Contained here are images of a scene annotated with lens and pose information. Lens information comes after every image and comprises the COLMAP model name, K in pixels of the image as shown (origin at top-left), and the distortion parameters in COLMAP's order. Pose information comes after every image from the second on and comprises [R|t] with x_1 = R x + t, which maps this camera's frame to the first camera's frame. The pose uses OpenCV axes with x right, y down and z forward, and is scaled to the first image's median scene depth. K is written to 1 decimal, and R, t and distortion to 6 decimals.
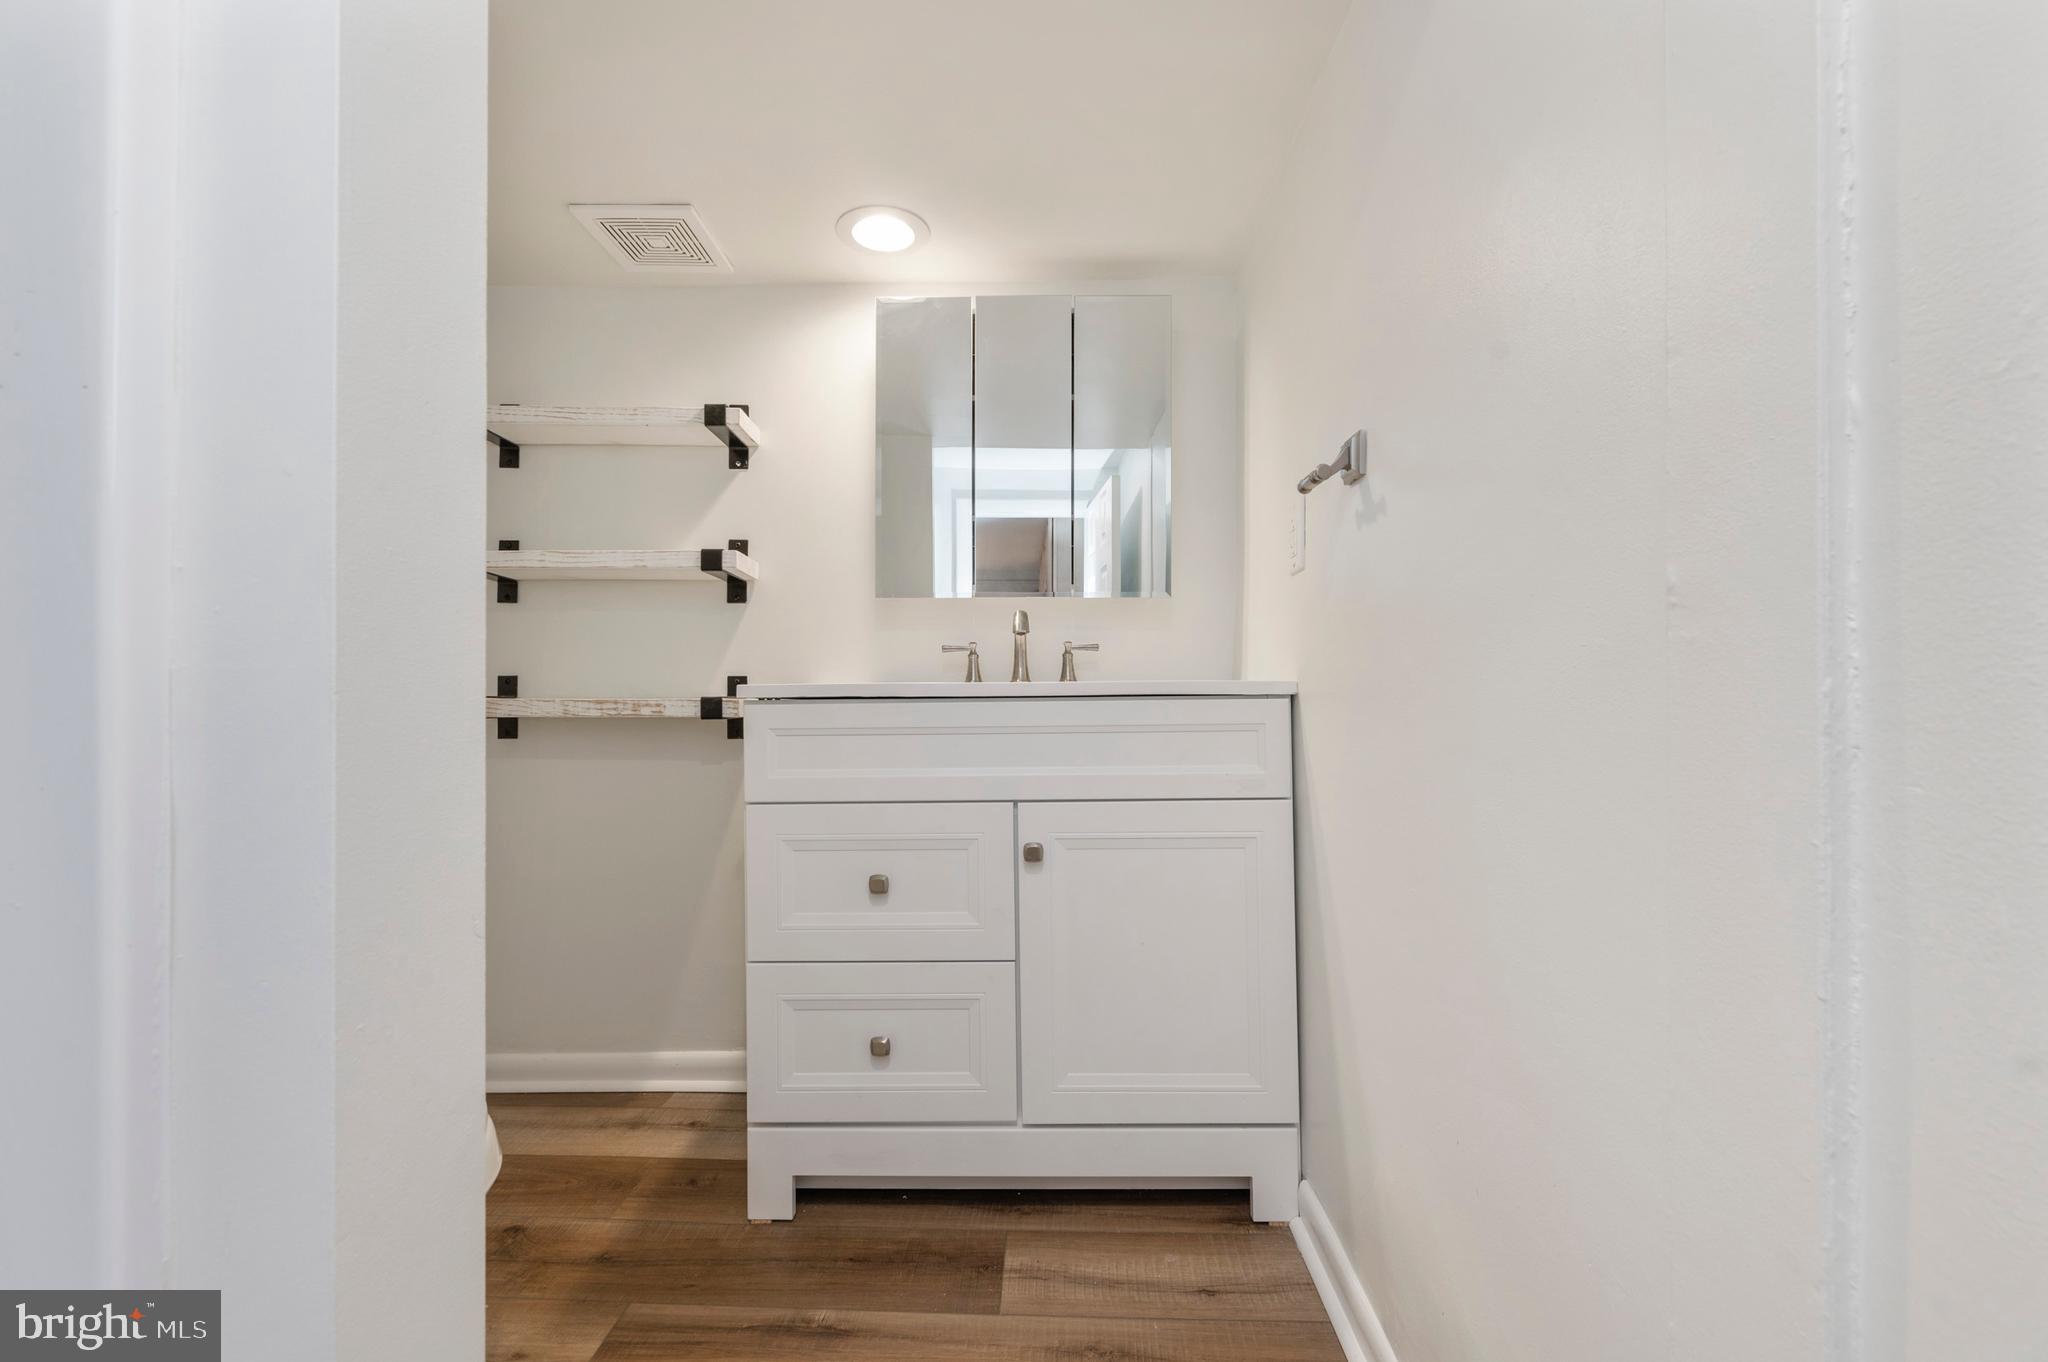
lens RADIAL K [[821.6, 0, 1028.5], [0, 821.6, 688.0], [0, 0, 1]] dist [0.001869, -0.000318]
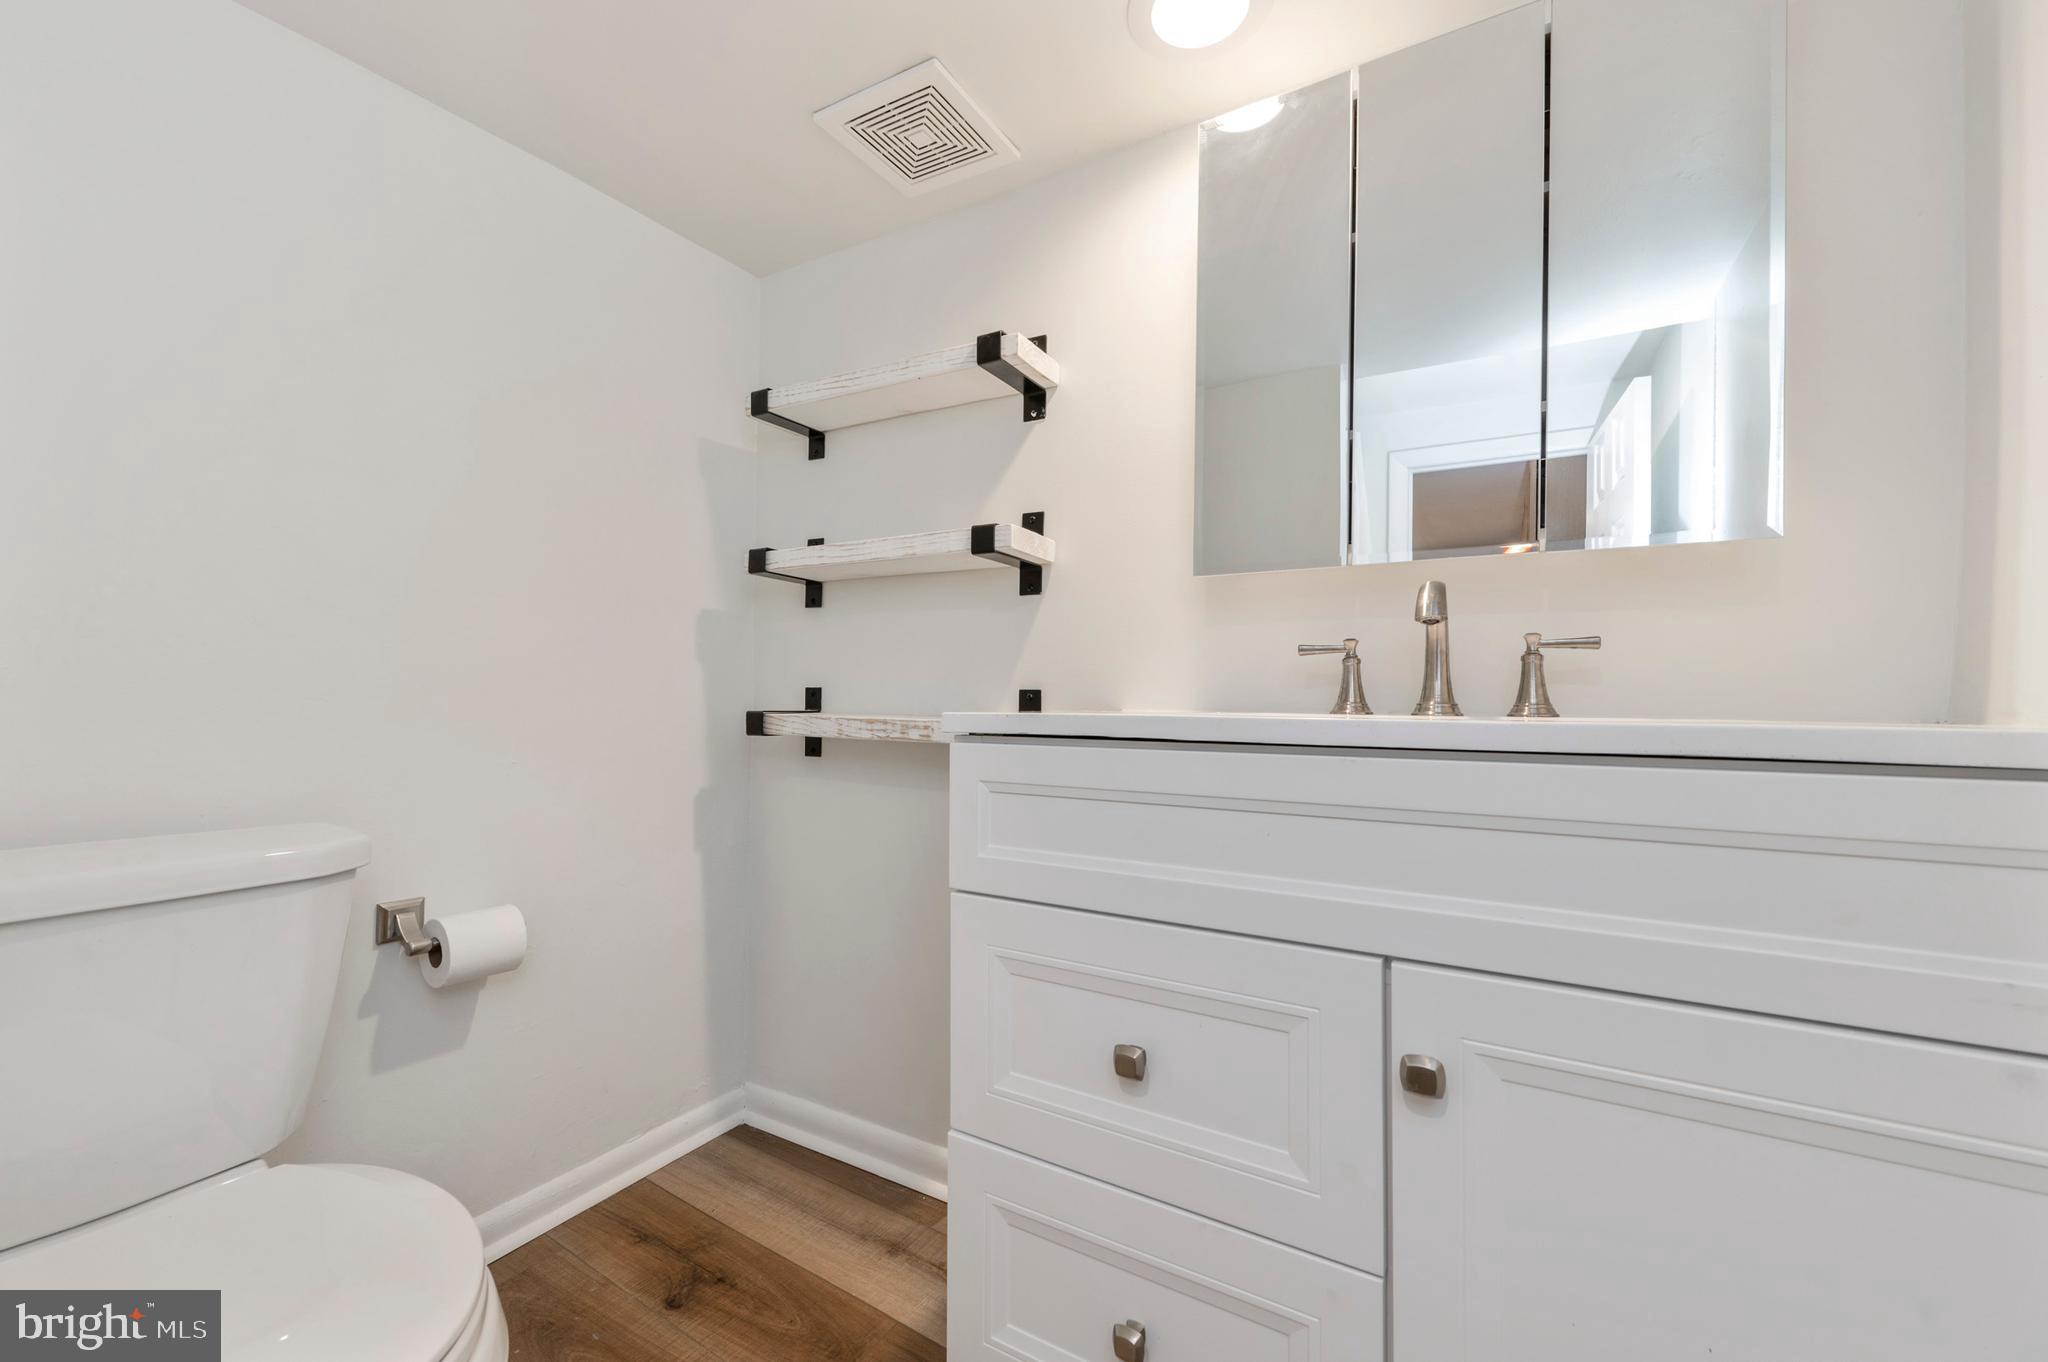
lens RADIAL K [[821.6, 0, 1028.5], [0, 821.6, 688.0], [0, 0, 1]] dist [0.001869, -0.000318]
pose [[0.859591, 0.006717, -0.510938, 0.040374], [-0.003936, 0.999971, 0.006524, -0.022710], [0.510967, -0.003597, 0.859593, 0.361709]]
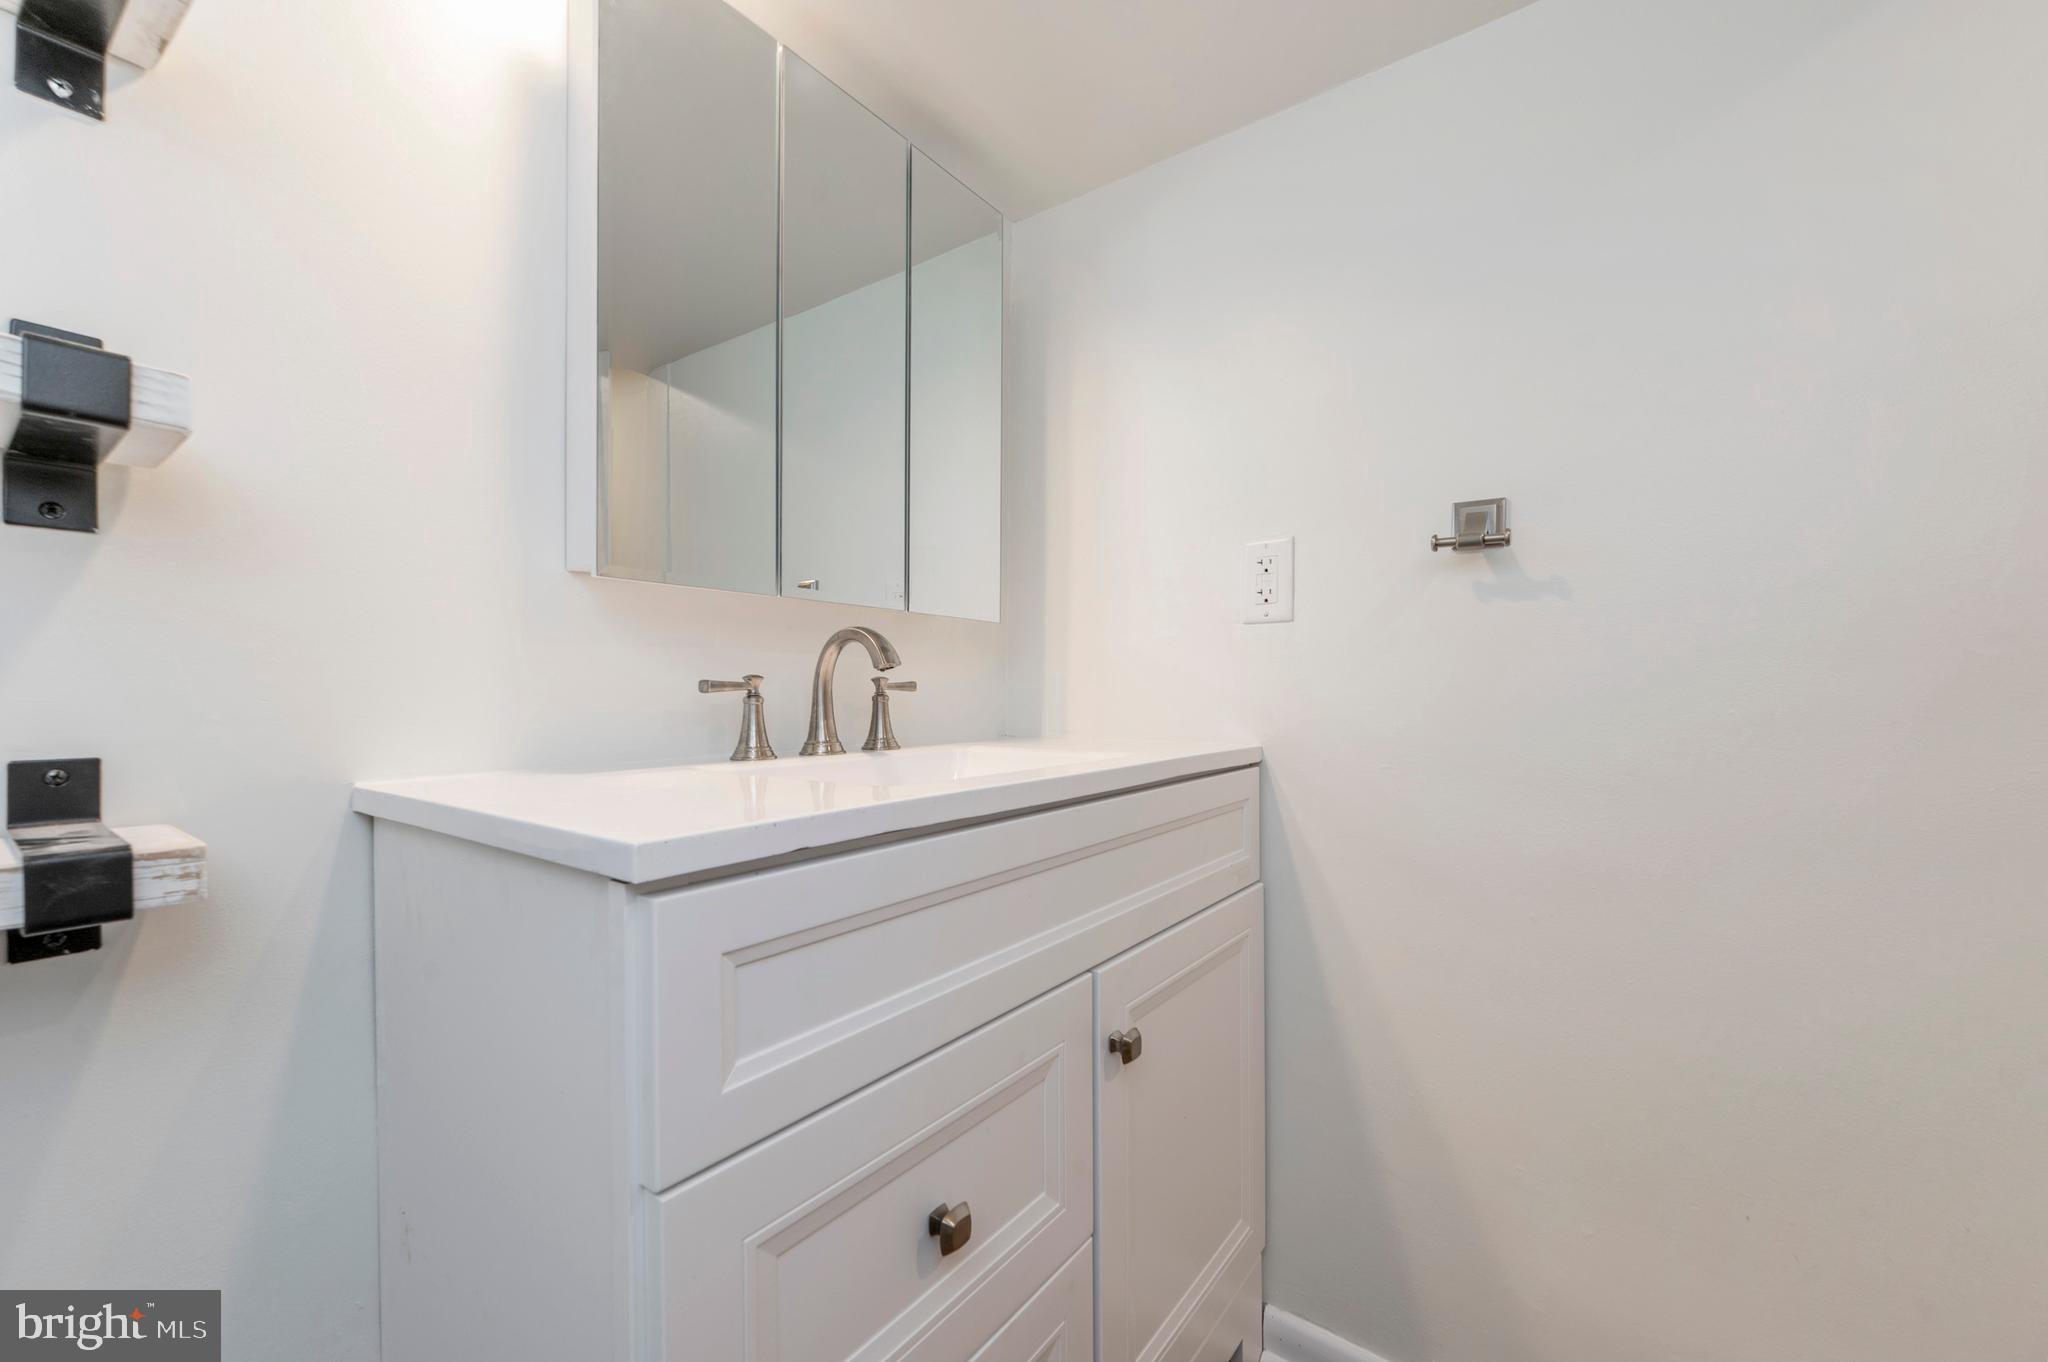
lens RADIAL K [[854.9, 0, 1025.5], [0, 854.9, 683.5], [0, 0, 1]] dist [0.020265, -0.000156]
pose [[0.580617, 0.010792, 0.814105, -0.443489], [-0.022400, 0.999745, 0.002723, -0.057363], [-0.813869, -0.019817, 0.580711, 0.535834]]
